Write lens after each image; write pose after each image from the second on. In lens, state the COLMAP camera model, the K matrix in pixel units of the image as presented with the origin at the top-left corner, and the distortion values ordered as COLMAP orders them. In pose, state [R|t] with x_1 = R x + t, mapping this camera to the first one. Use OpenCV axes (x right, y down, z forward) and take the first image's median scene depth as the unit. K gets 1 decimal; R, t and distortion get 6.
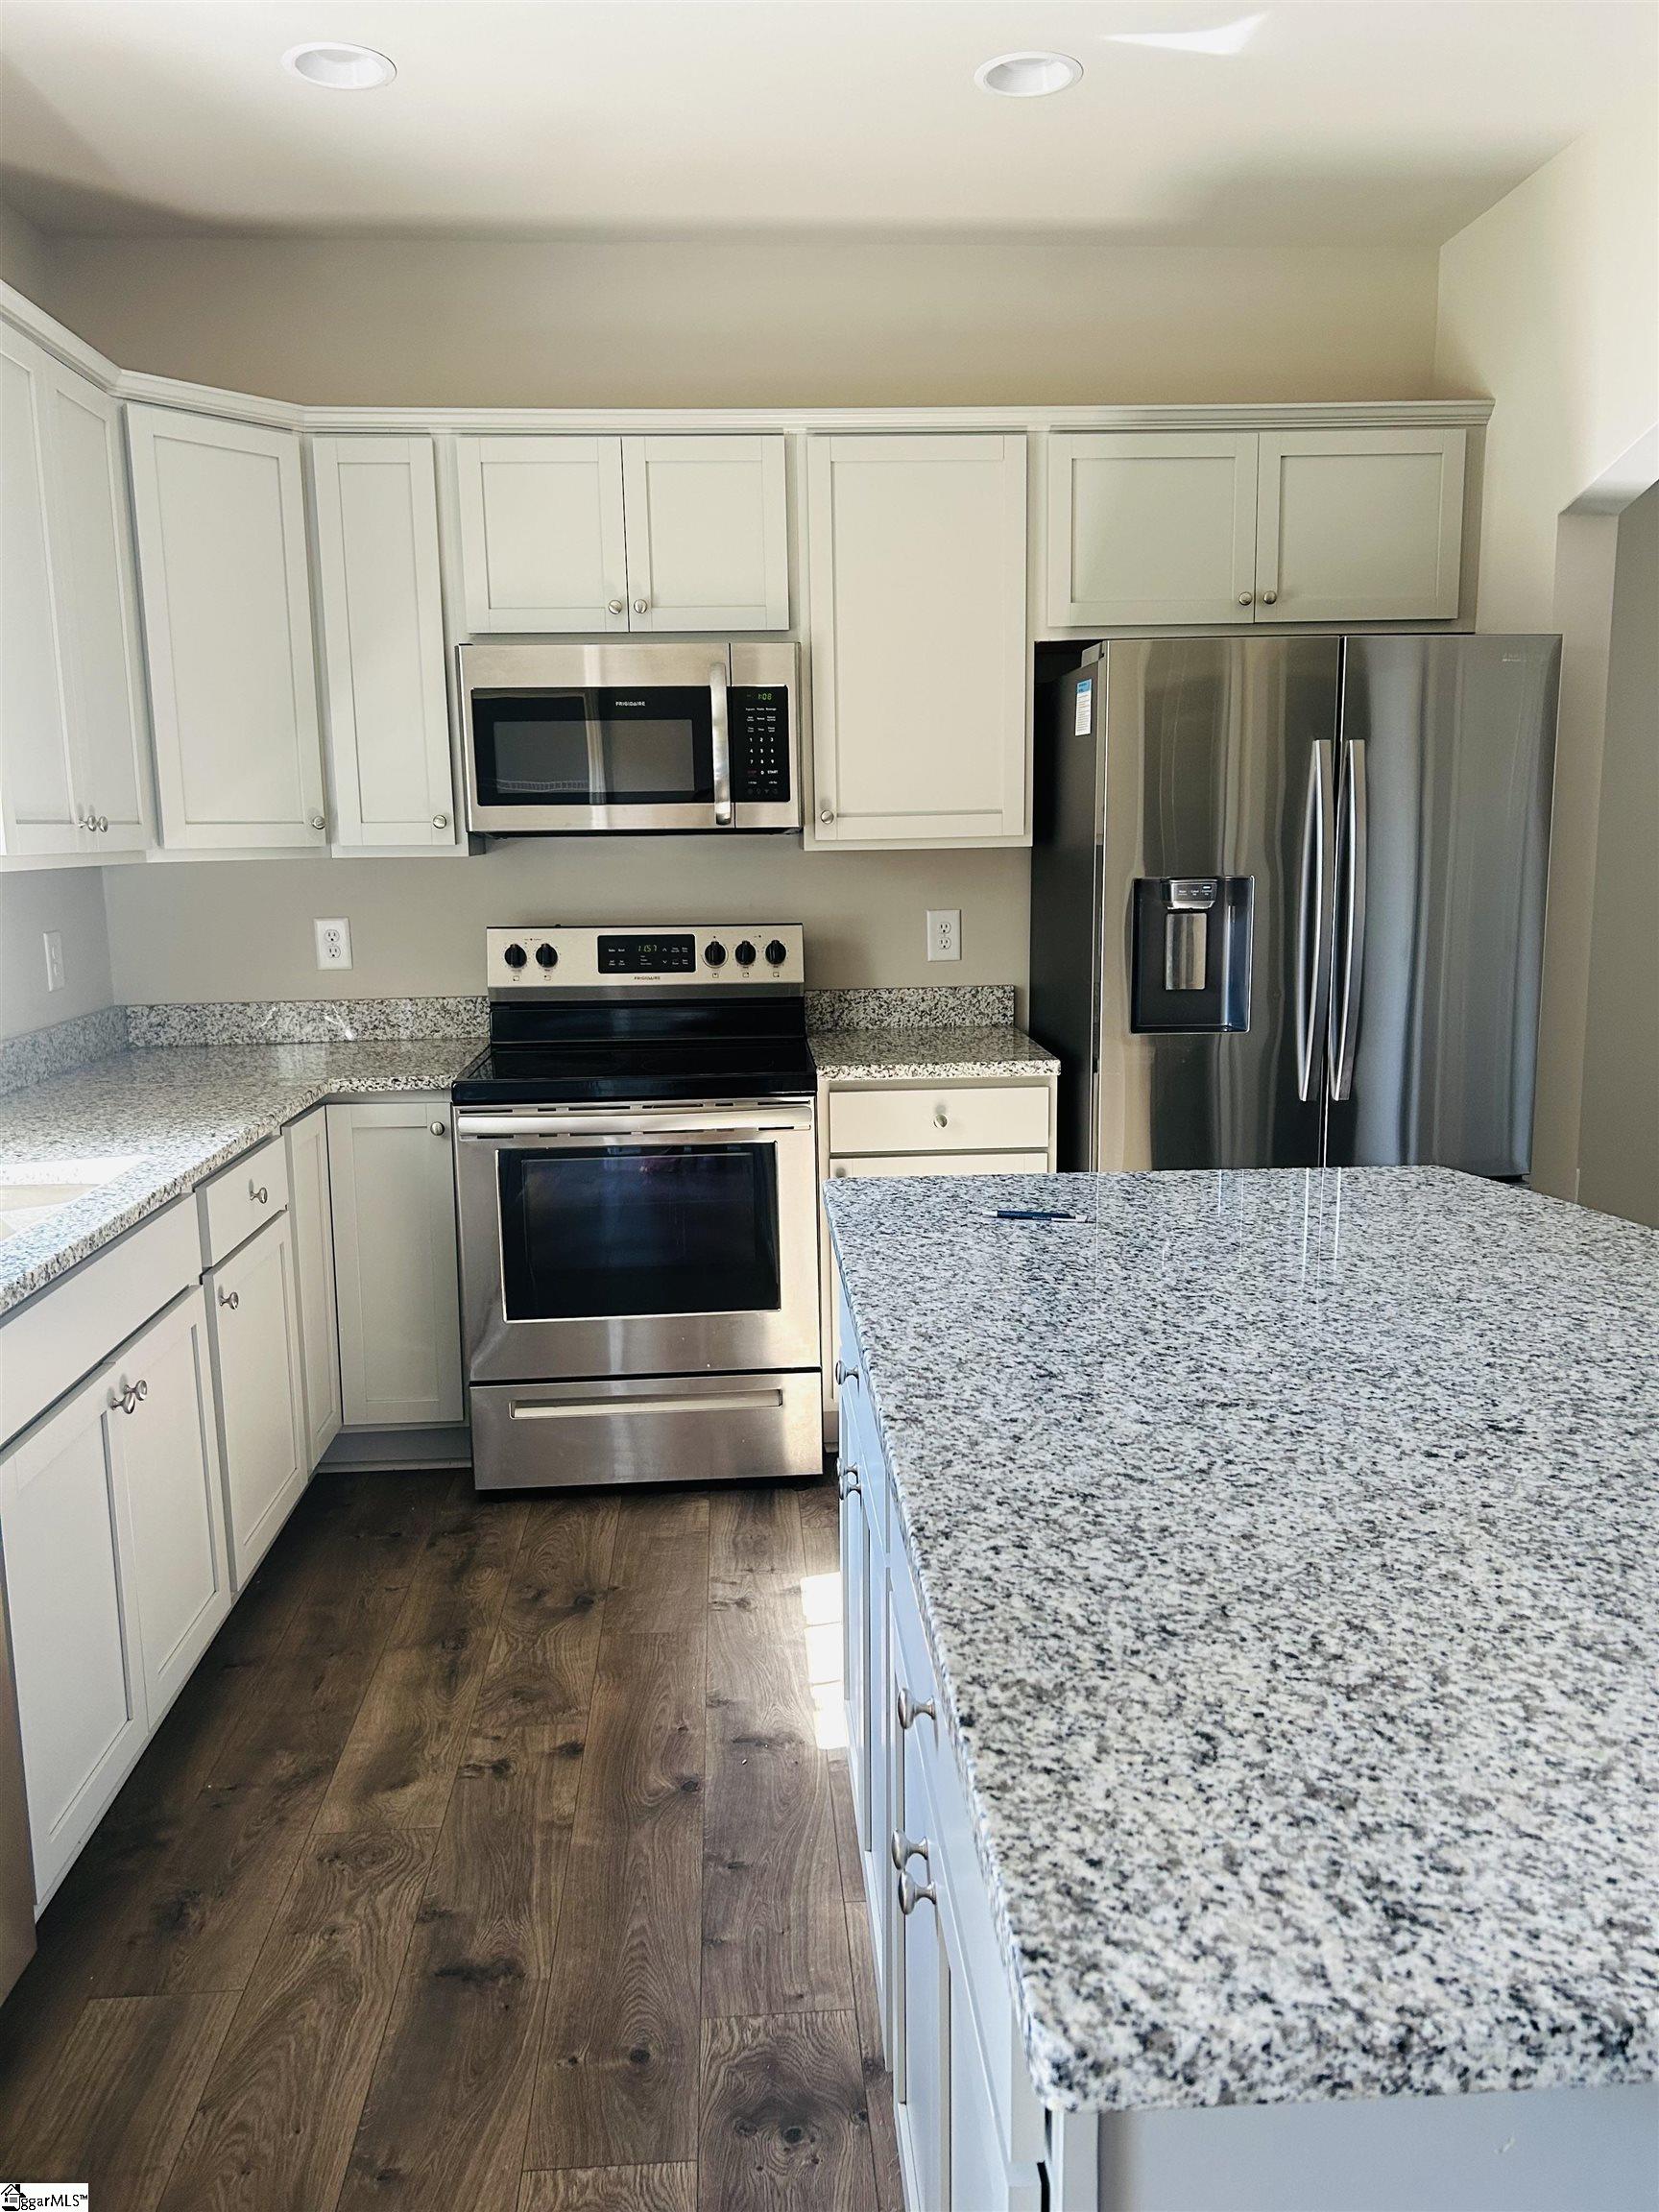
lens RADIAL K [[1666.3, 0, 831.1], [0, 1666.3, 1105.2], [0, 0, 1]] dist [0.063839, -0.064900]
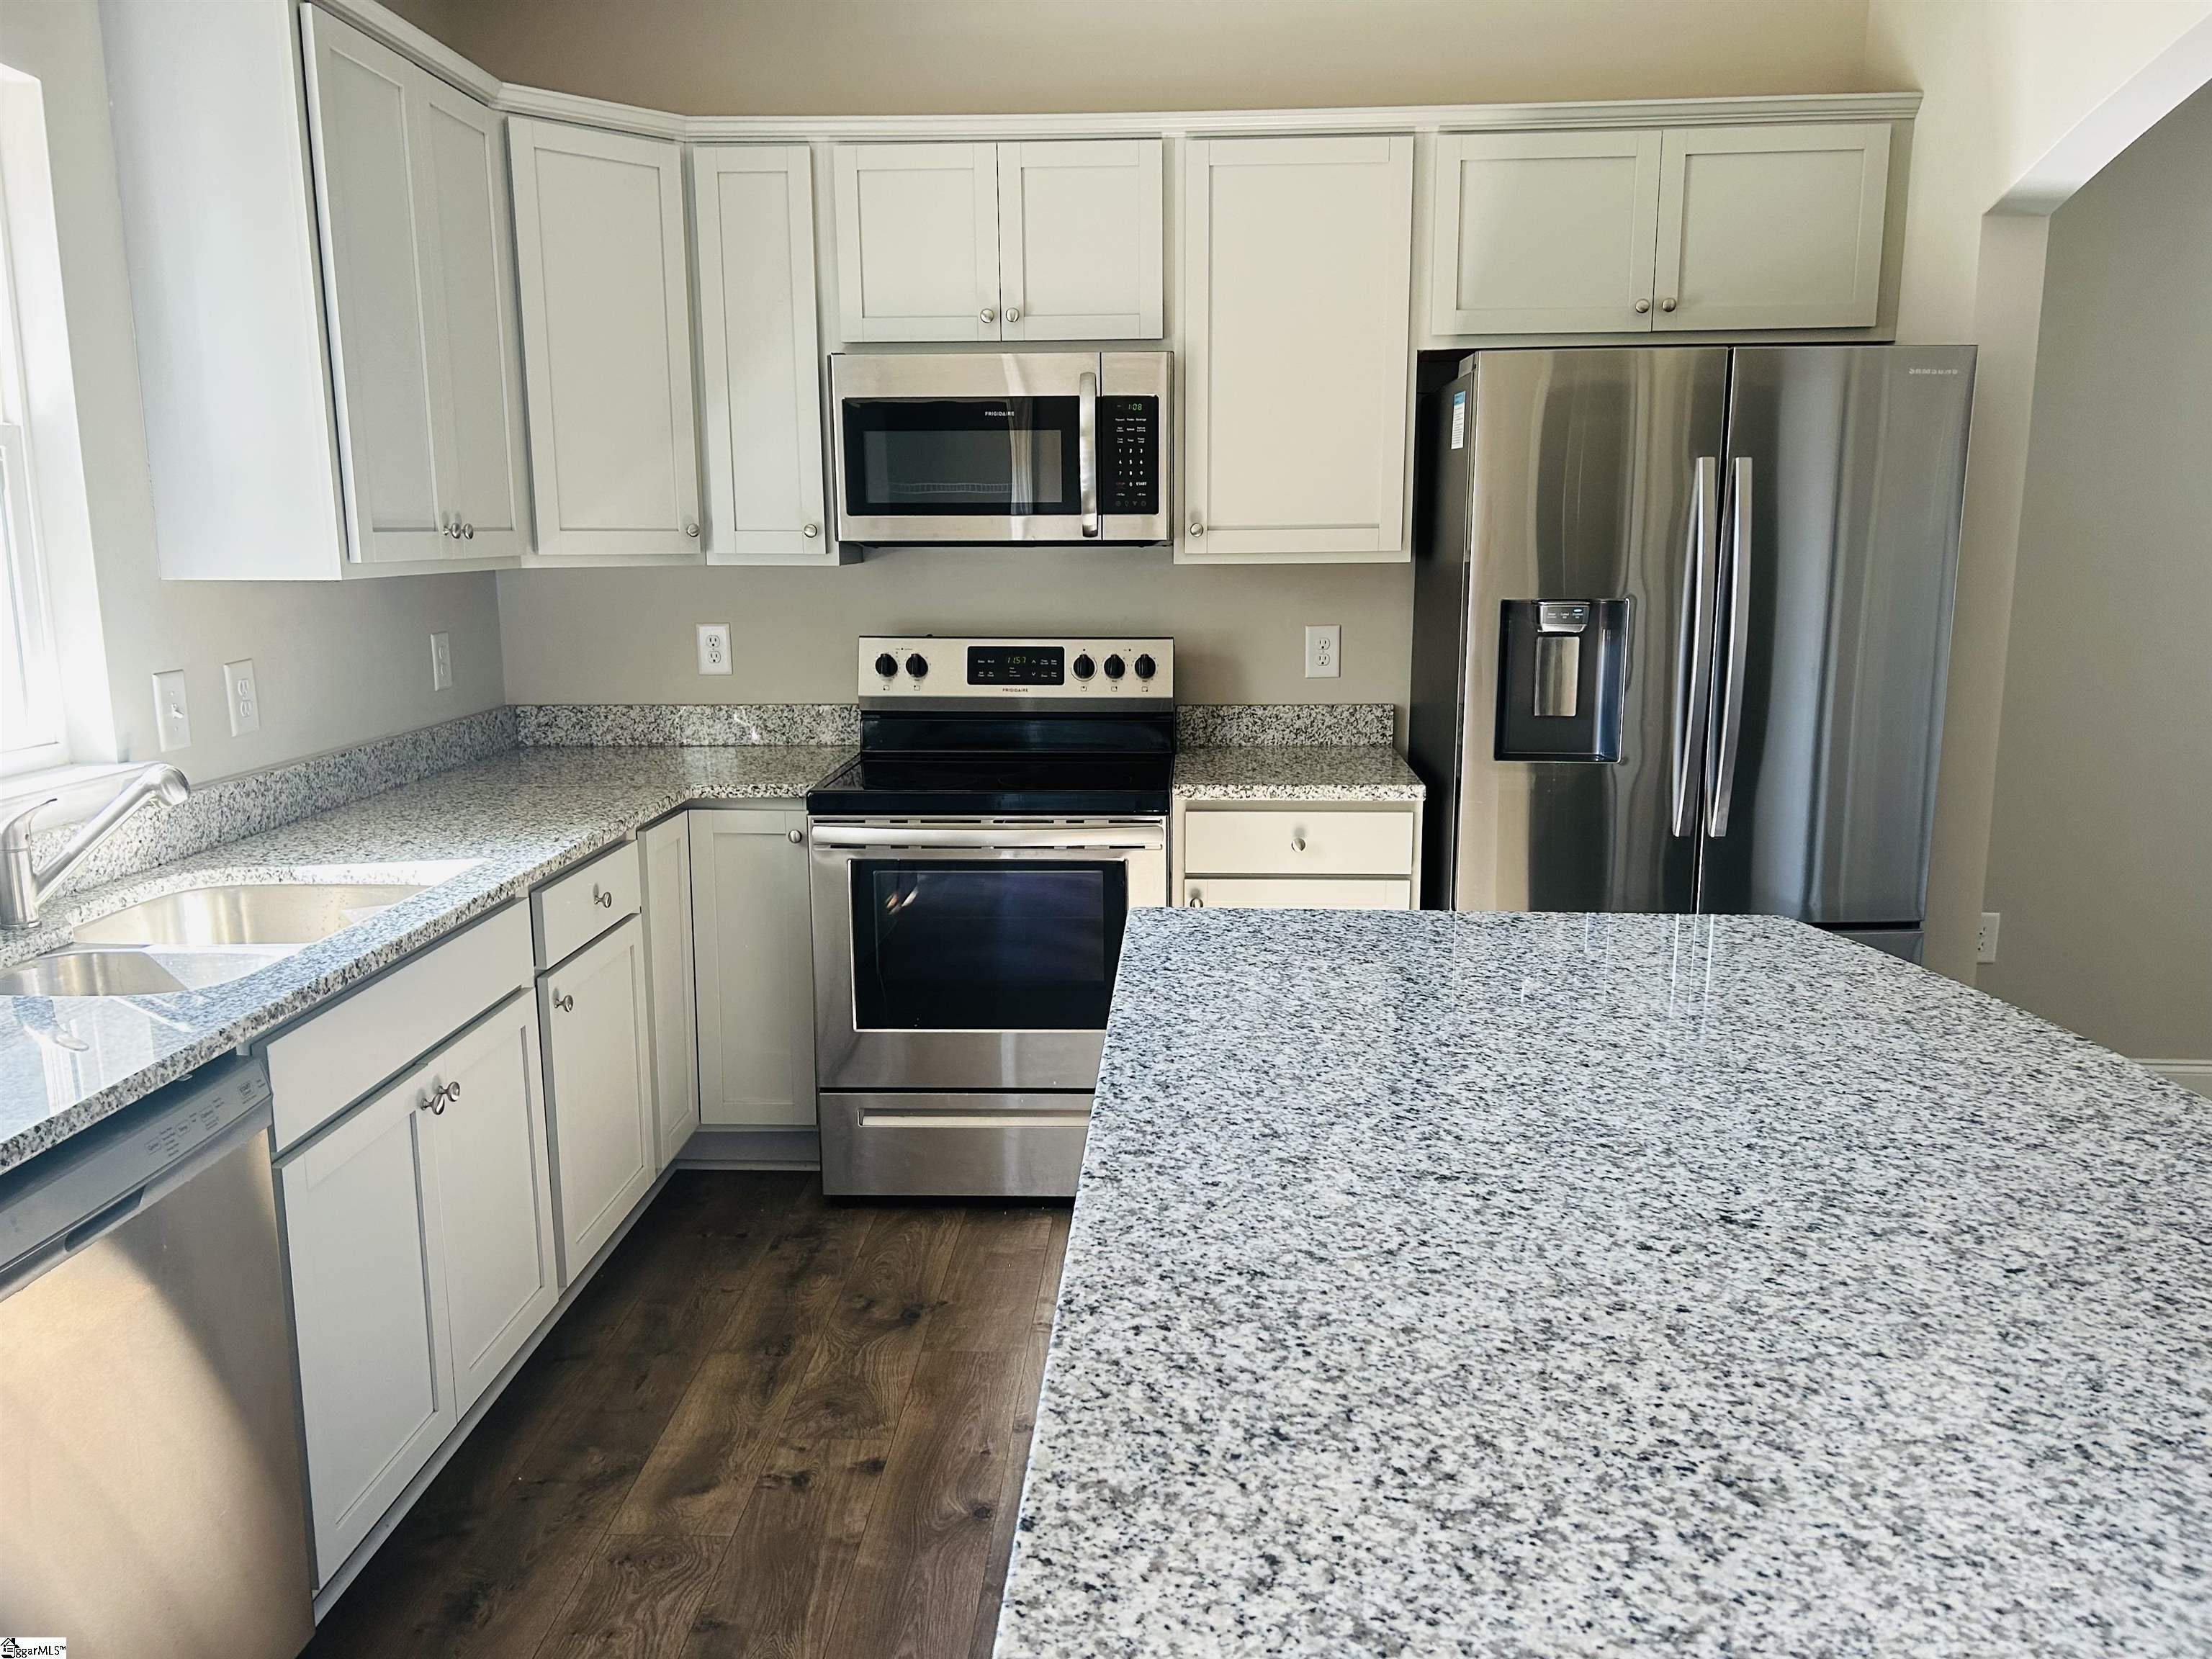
lens RADIAL K [[1666.3, 0, 1120.7], [0, 1666.3, 830.5], [0, 0, 1]] dist [0.063839, -0.064900]
pose [[0.994538, 0.030451, -0.099837, 0.062014], [-0.028939, 0.999444, 0.016556, -0.012283], [0.100286, -0.013577, 0.994866, 0.018213]]
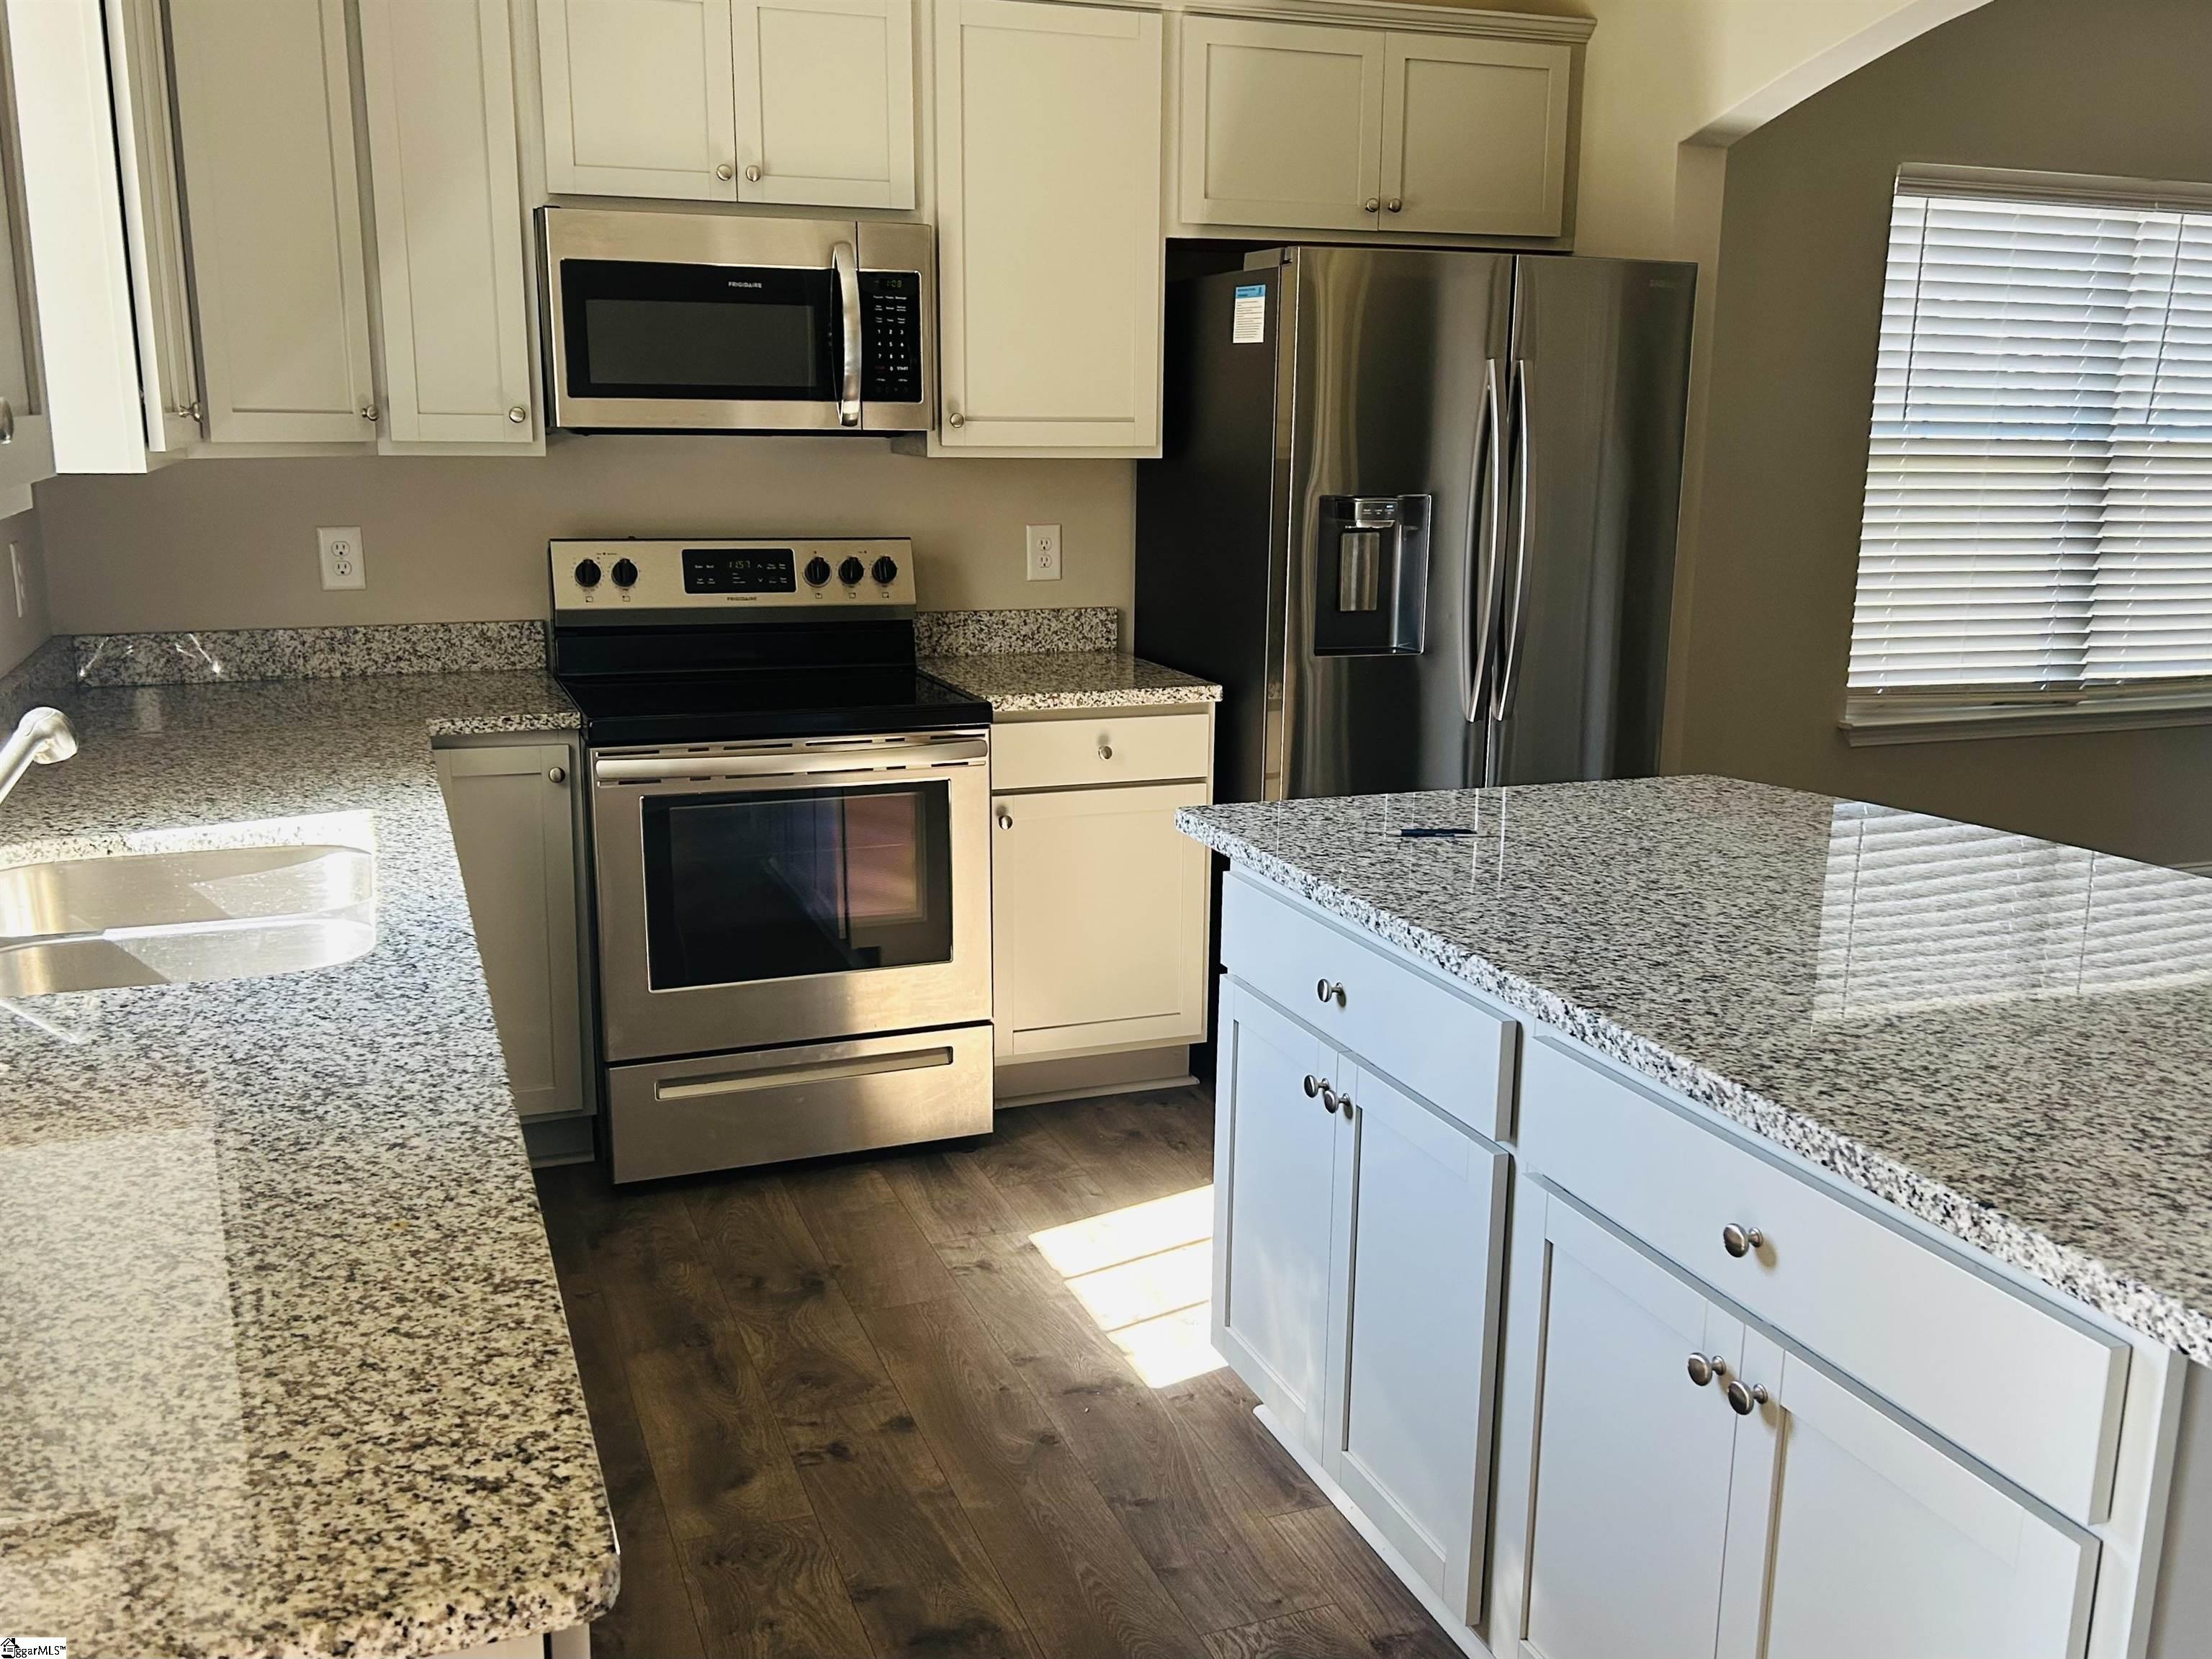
lens RADIAL K [[1932.4, 0, 1121.5], [0, 1932.4, 844.0], [0, 0, 1]] dist [0.048761, -0.035594]
pose [[0.952096, -0.040745, 0.303073, -0.271320], [0.025391, 0.998195, 0.054433, 0.002388], [-0.304743, -0.044130, 0.951412, -0.045042]]
